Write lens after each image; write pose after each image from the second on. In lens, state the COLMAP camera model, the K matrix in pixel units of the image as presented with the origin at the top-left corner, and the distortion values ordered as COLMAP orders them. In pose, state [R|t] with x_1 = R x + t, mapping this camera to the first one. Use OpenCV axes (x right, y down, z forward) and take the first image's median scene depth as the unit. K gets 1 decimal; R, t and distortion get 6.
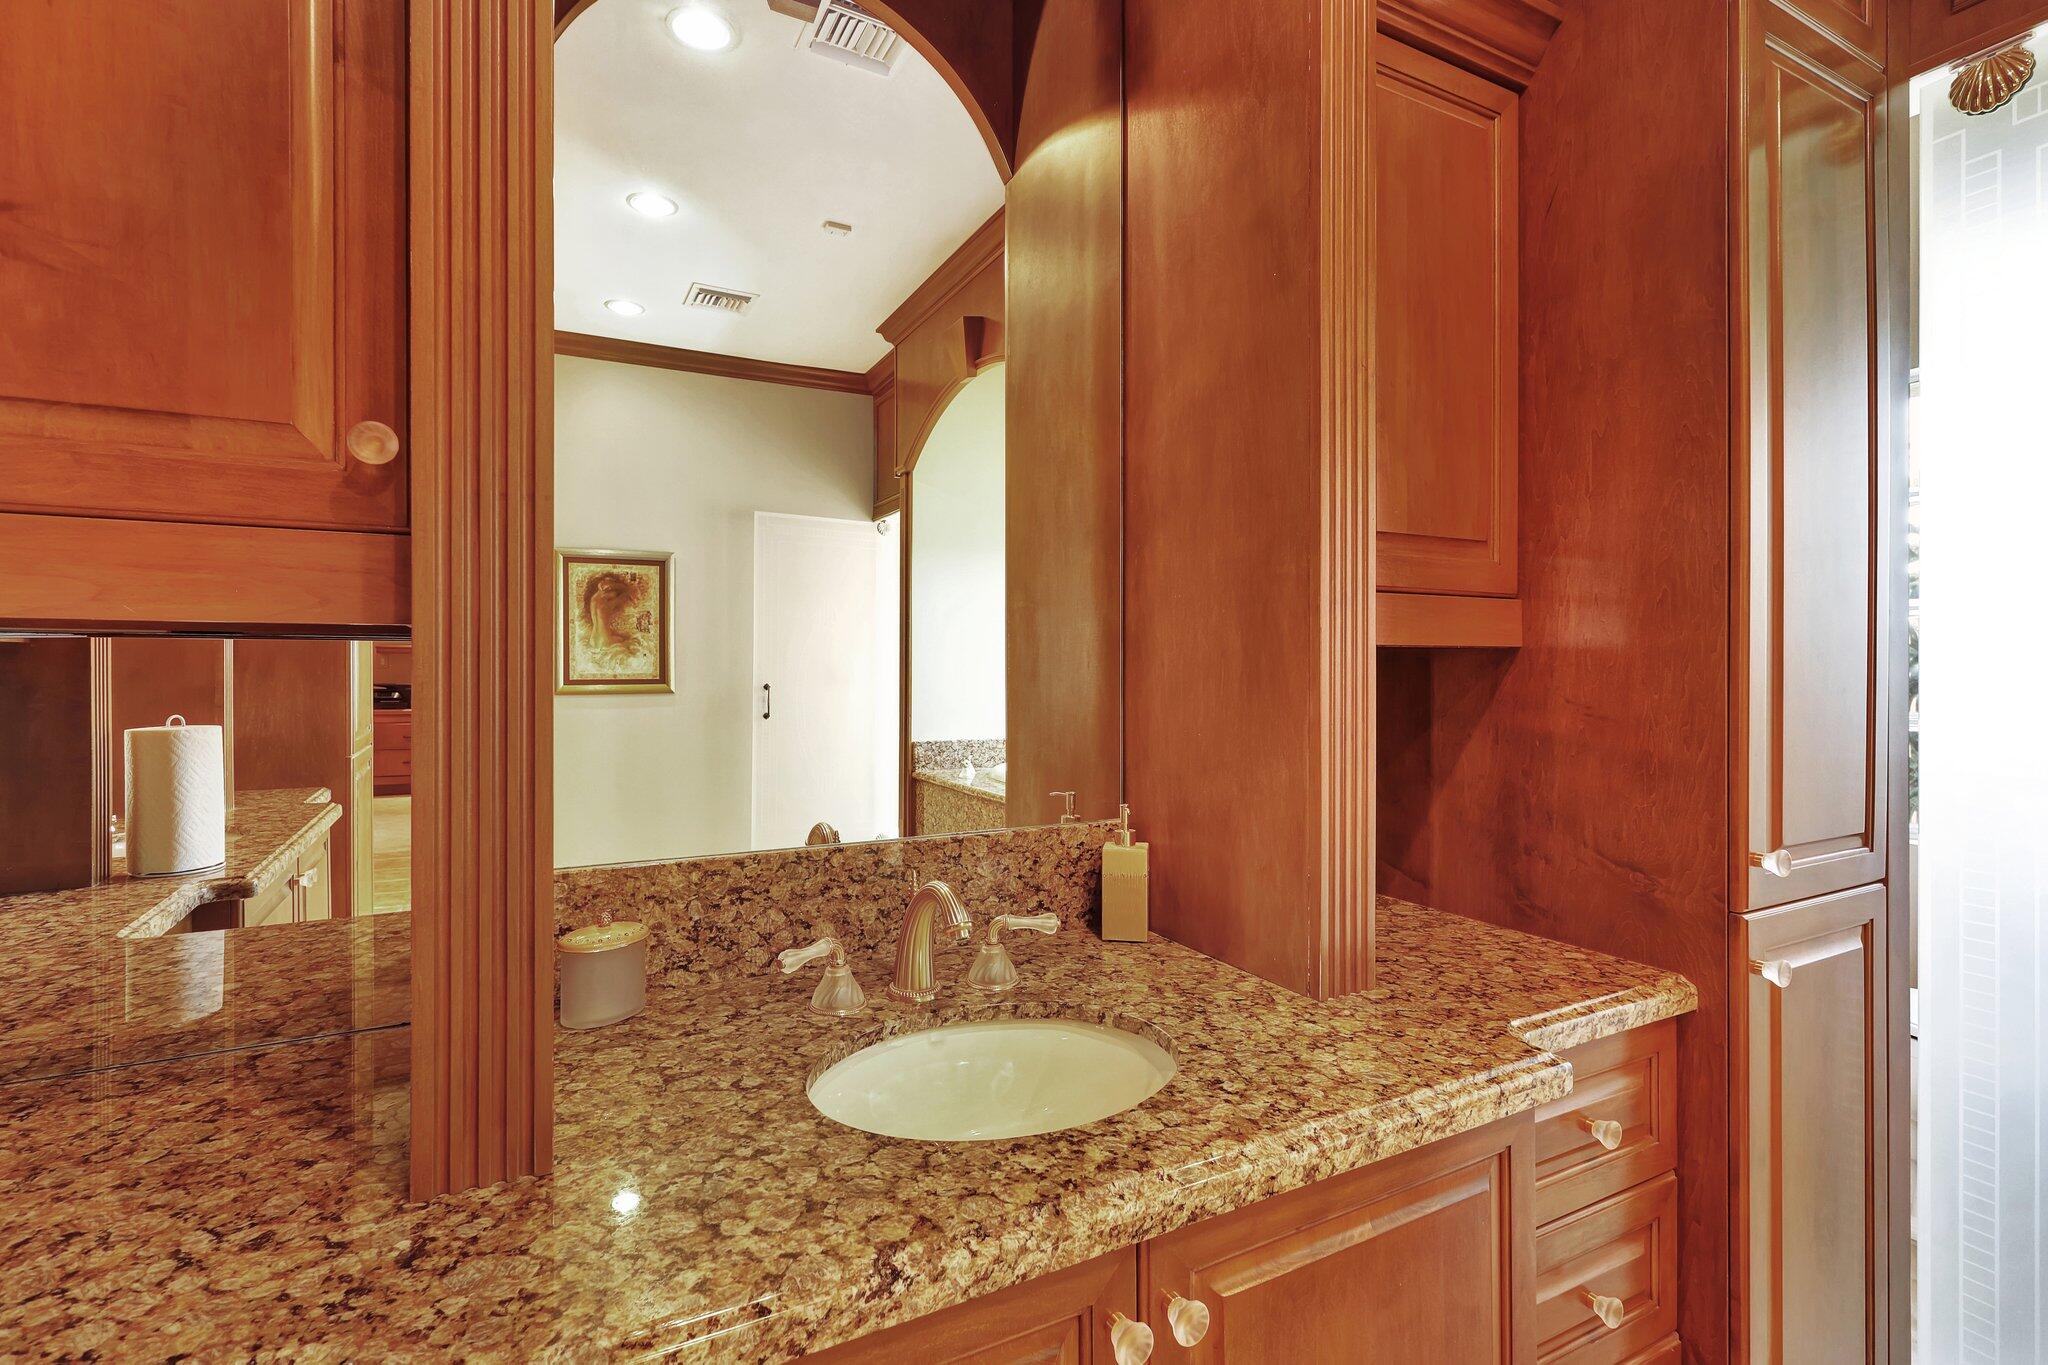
lens RADIAL K [[955.7, 0, 1028.1], [0, 955.7, 672.9], [0, 0, 1]] dist [-0.001209, -0.000246]
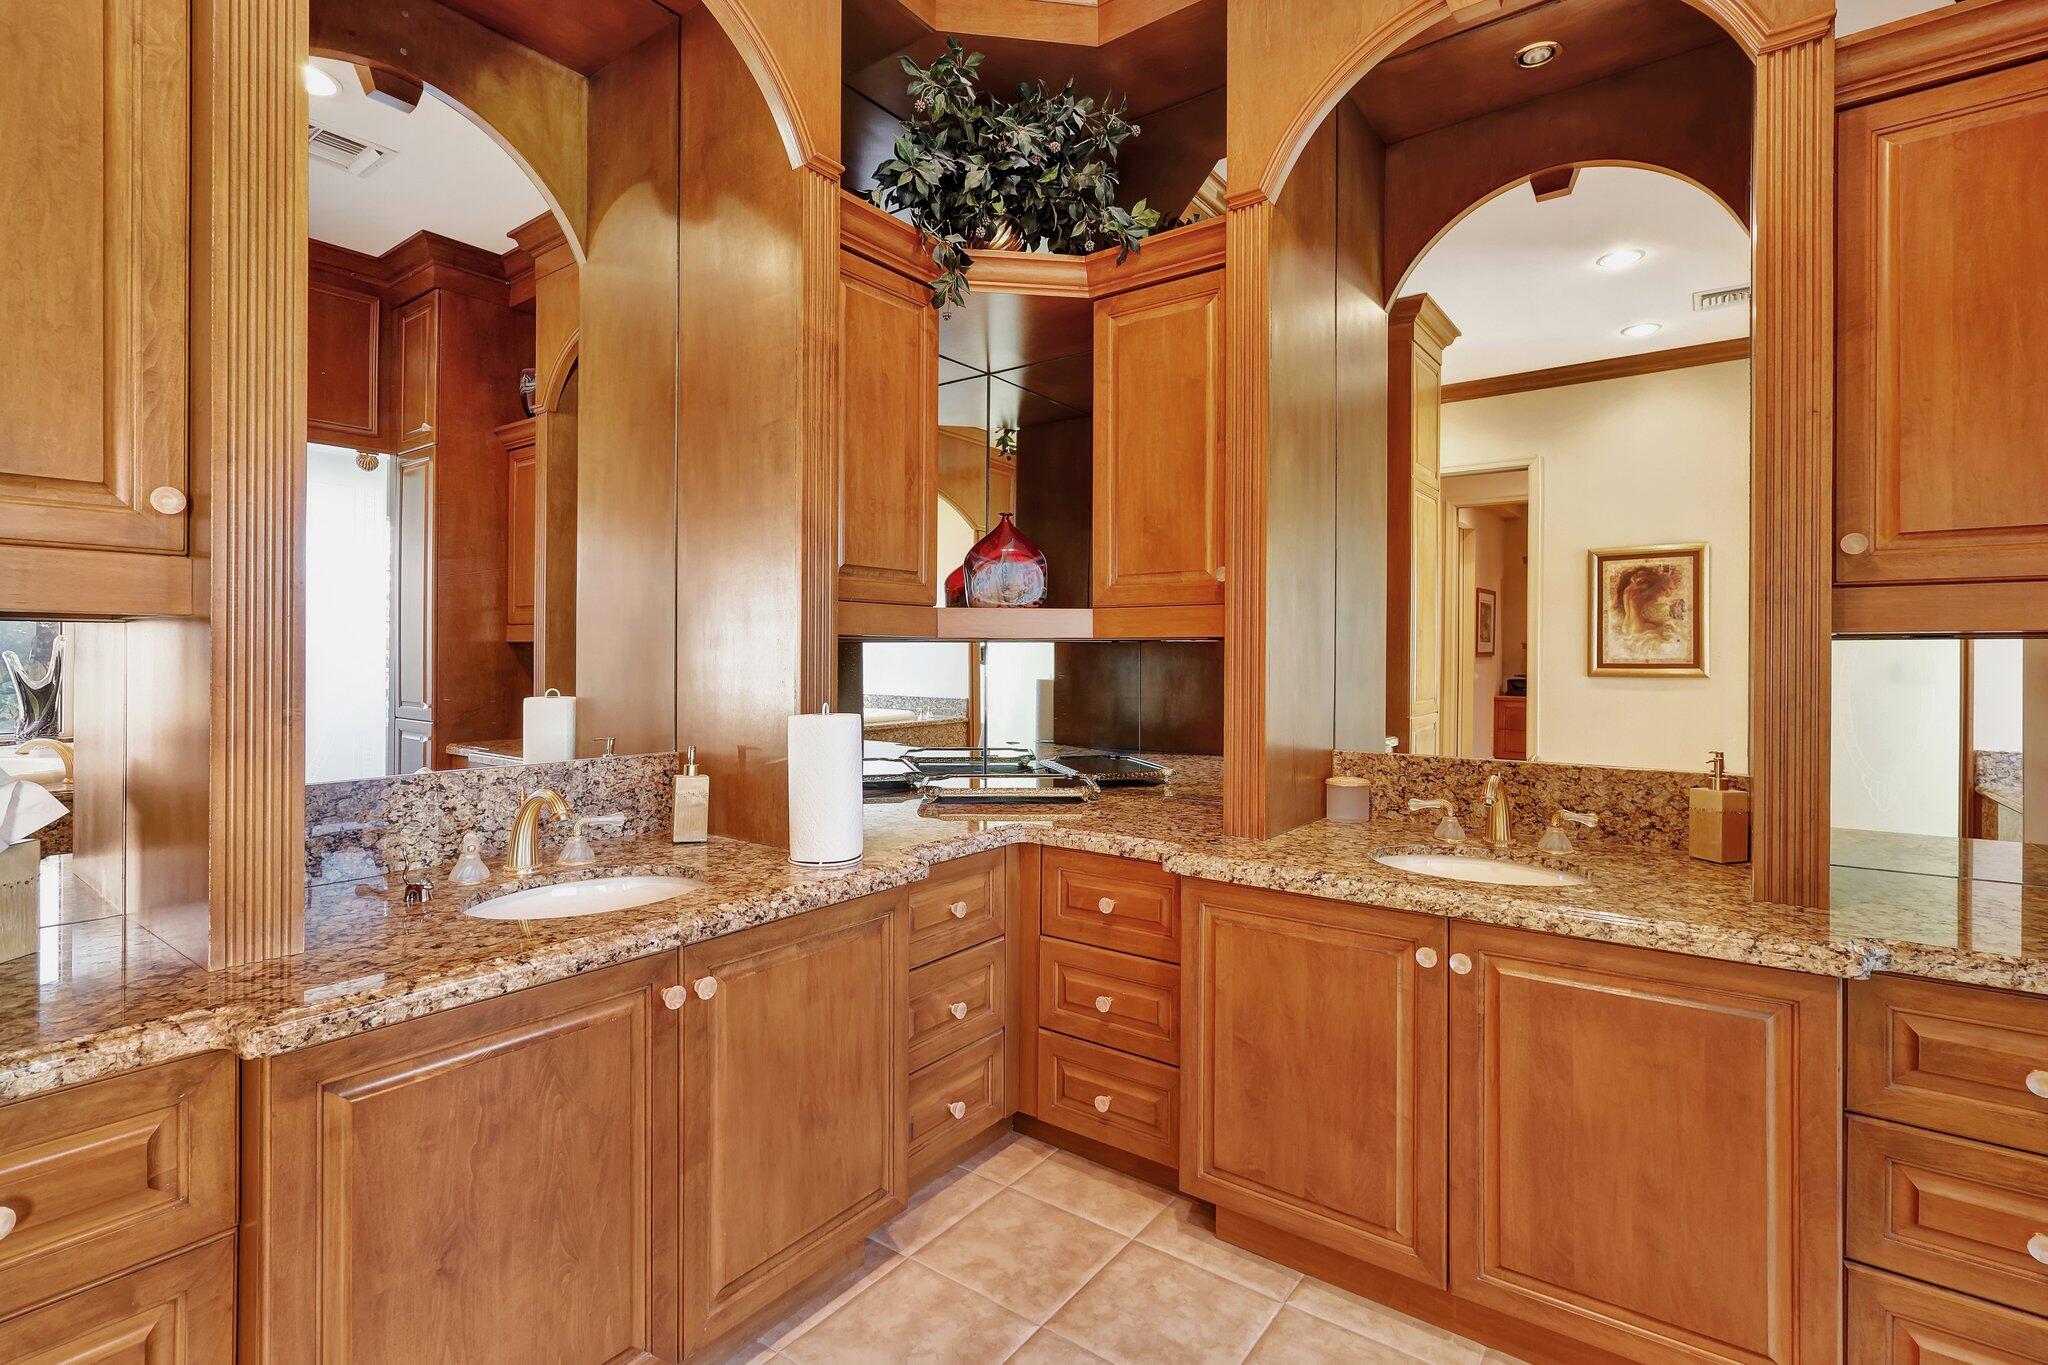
lens RADIAL K [[951.4, 0, 1027.4], [0, 951.4, 664.8], [0, 0, 1]] dist [0.000554, 0.000491]
pose [[0.435559, 0.012305, -0.900076, 0.847731], [-0.005861, 0.999924, 0.010834, 0.002911], [0.900141, 0.000556, 0.435599, -0.401532]]
